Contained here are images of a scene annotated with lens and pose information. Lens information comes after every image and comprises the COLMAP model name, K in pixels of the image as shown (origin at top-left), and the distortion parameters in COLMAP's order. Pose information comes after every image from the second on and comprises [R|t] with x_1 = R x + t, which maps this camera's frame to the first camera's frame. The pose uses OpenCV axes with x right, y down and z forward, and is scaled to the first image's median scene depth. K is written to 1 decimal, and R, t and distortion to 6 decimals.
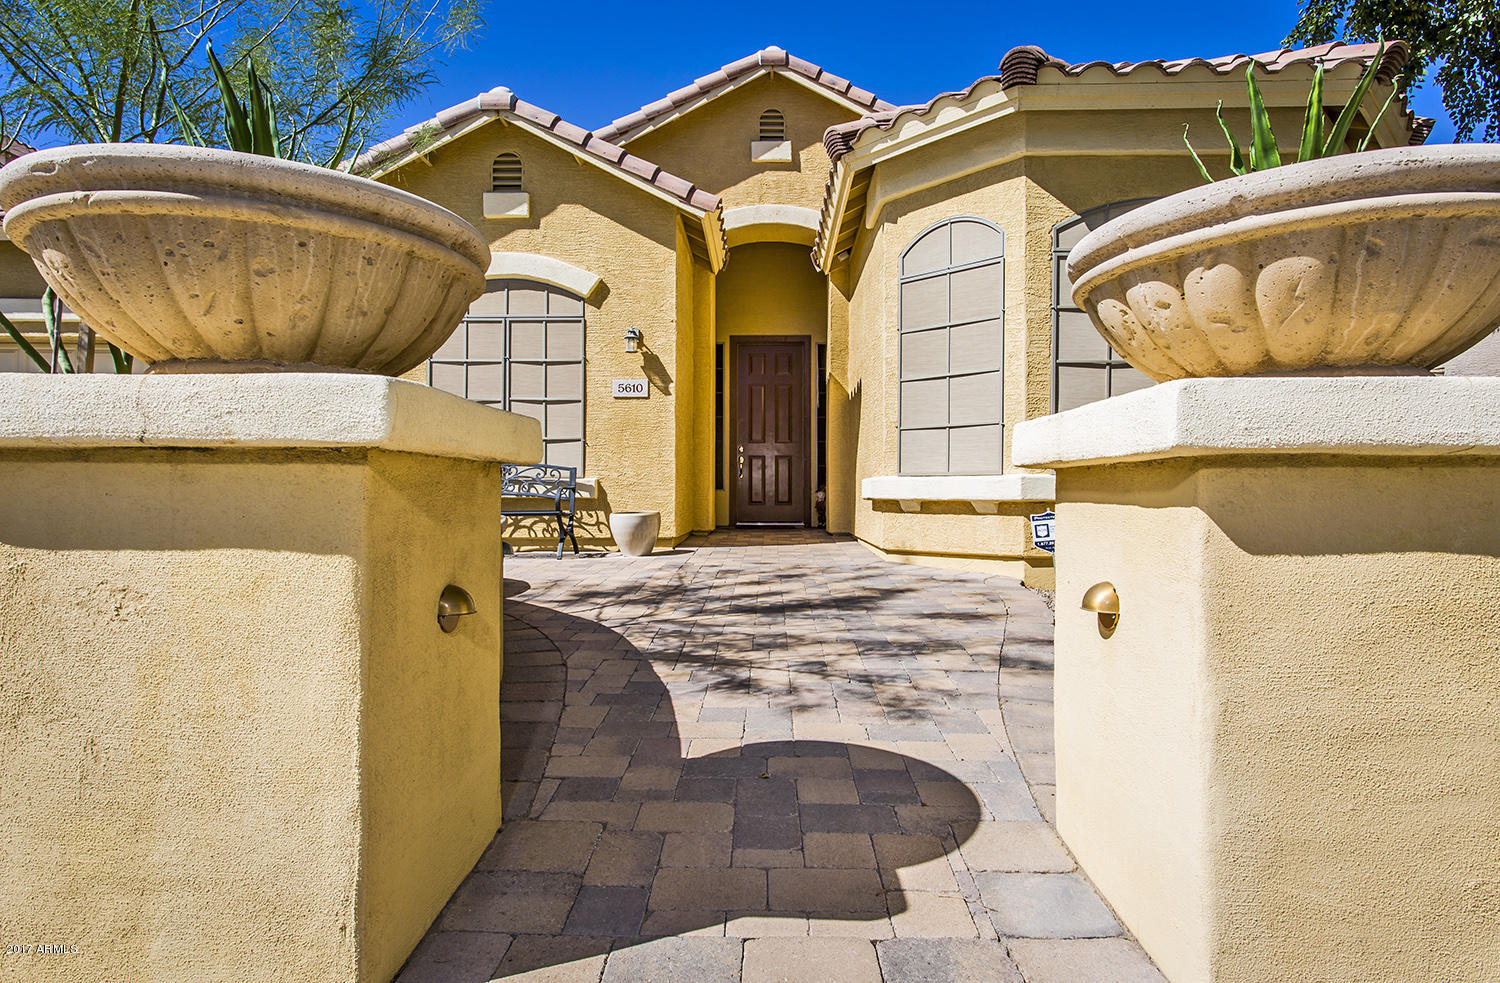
lens RADIAL K [[813.5, 0, 755.7], [0, 813.5, 494.2], [0, 0, 1]] dist [0.010091, 0.001382]
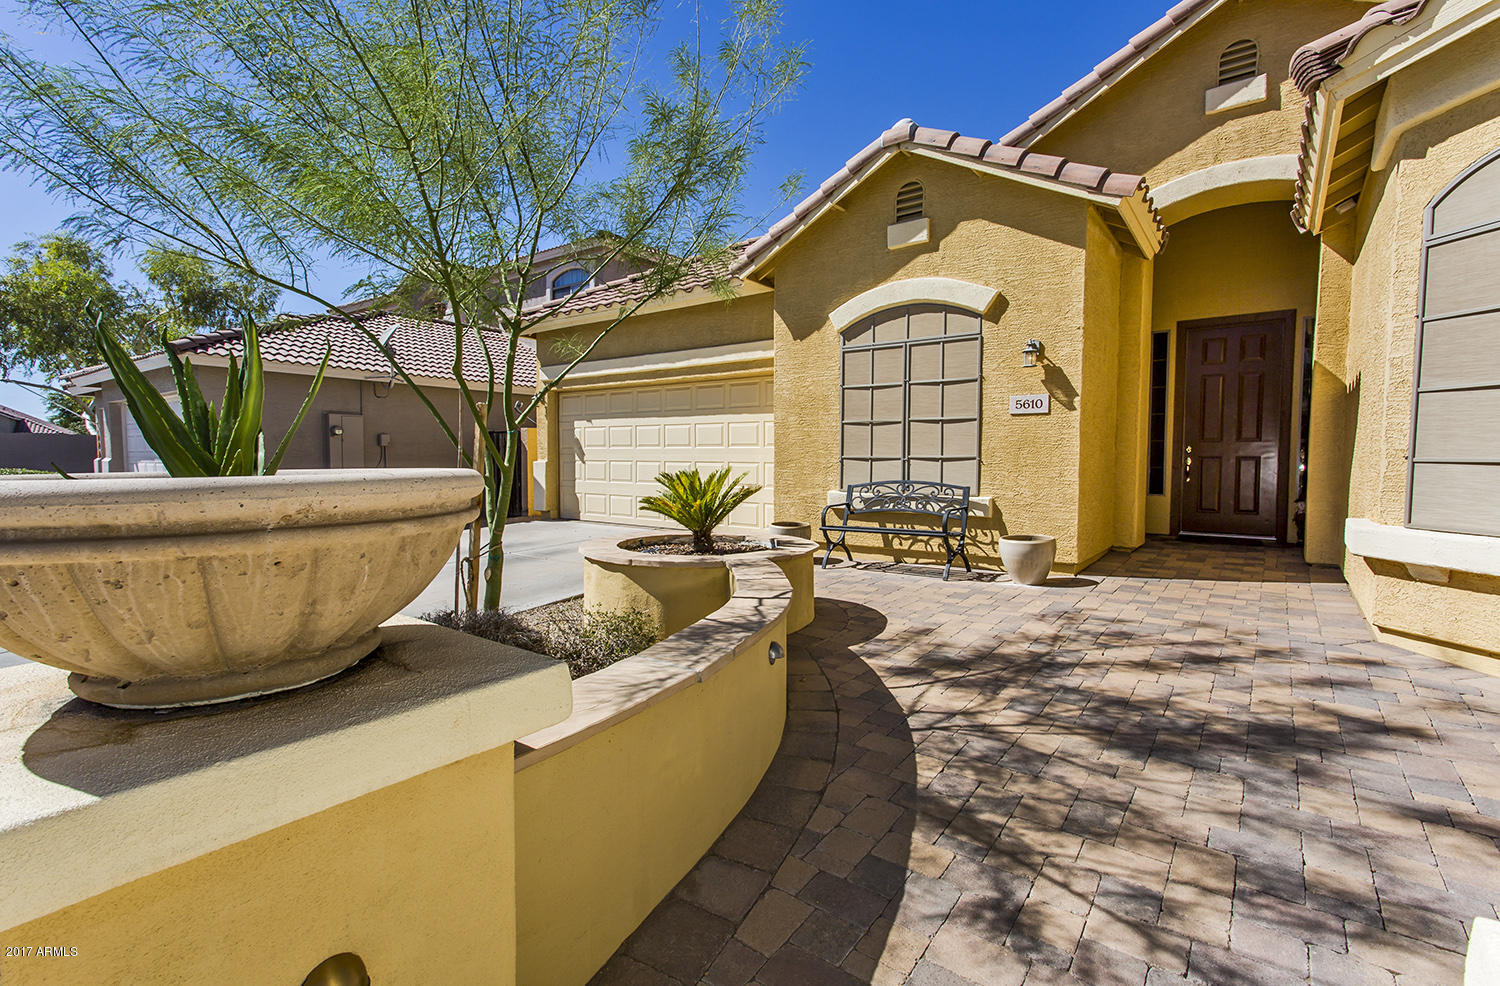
lens RADIAL K [[691.6, 0, 742.8], [0, 691.6, 492.3], [0, 0, 1]] dist [0.018521, 0.001757]
pose [[0.806907, 0.028560, -0.589987, 0.060020], [0.001615, 0.998720, 0.050554, -0.071675], [0.590676, -0.041746, 0.805828, 0.149619]]
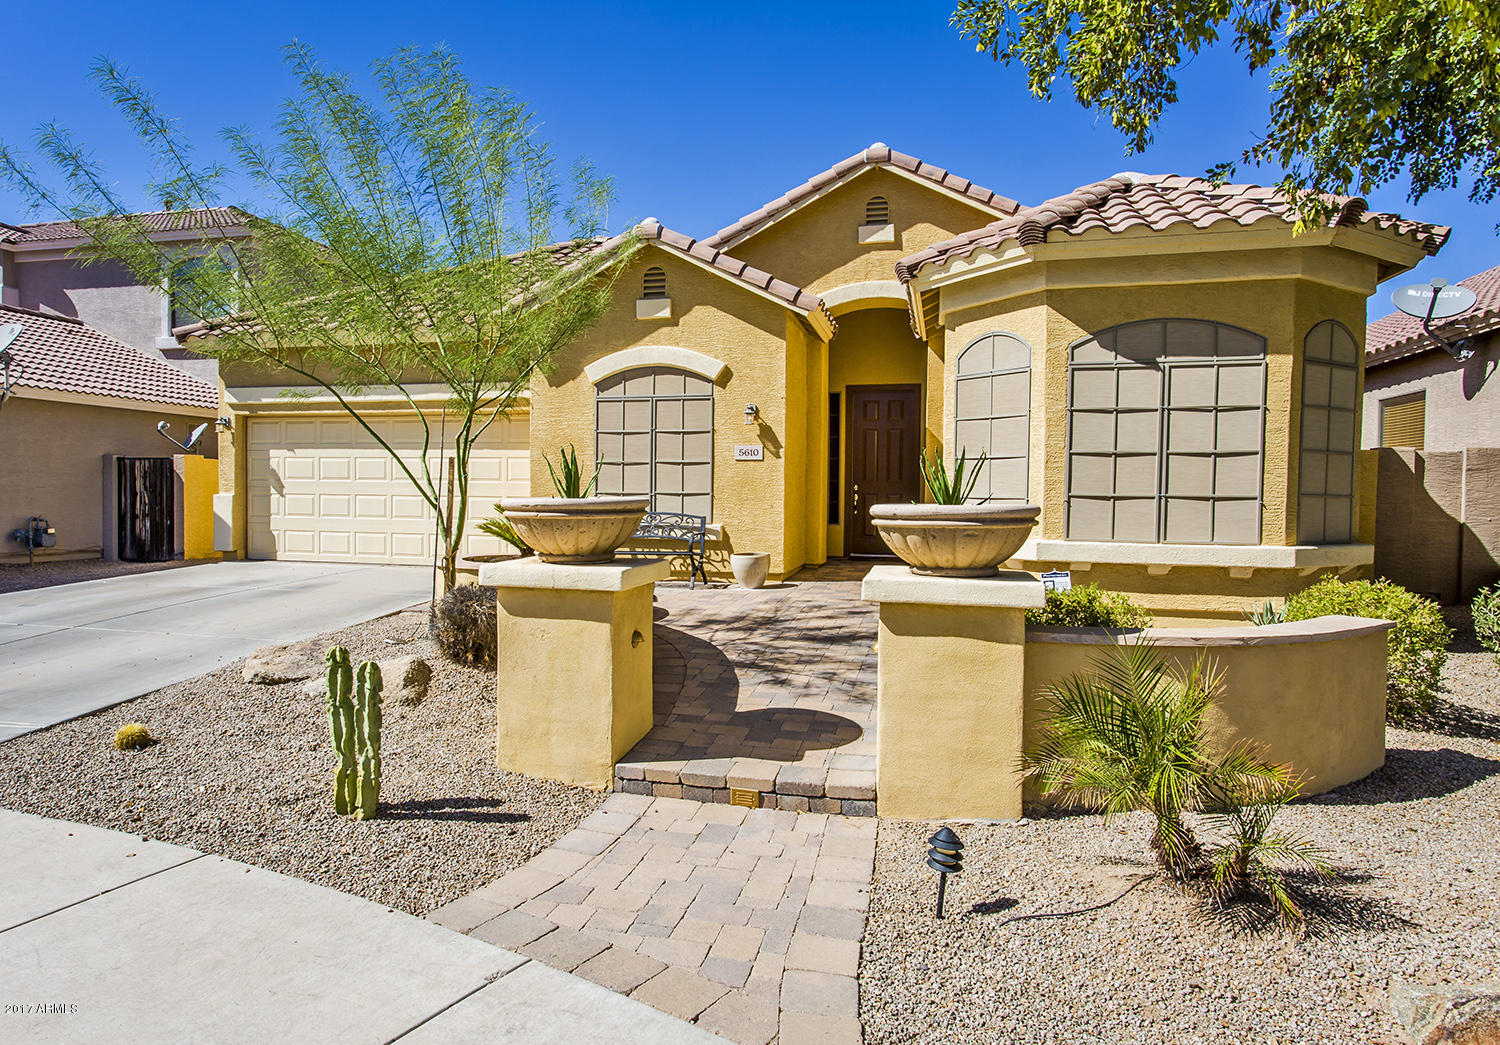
lens RADIAL K [[911.6, 0, 695.3], [0, 911.6, 527.7], [0, 0, 1]] dist [-0.024248, -0.000009]
pose [[0.969359, 0.014837, -0.245201, 0.113874], [-0.005634, 0.999255, 0.038191, -0.071094], [0.245584, -0.035639, 0.968720, -0.384452]]
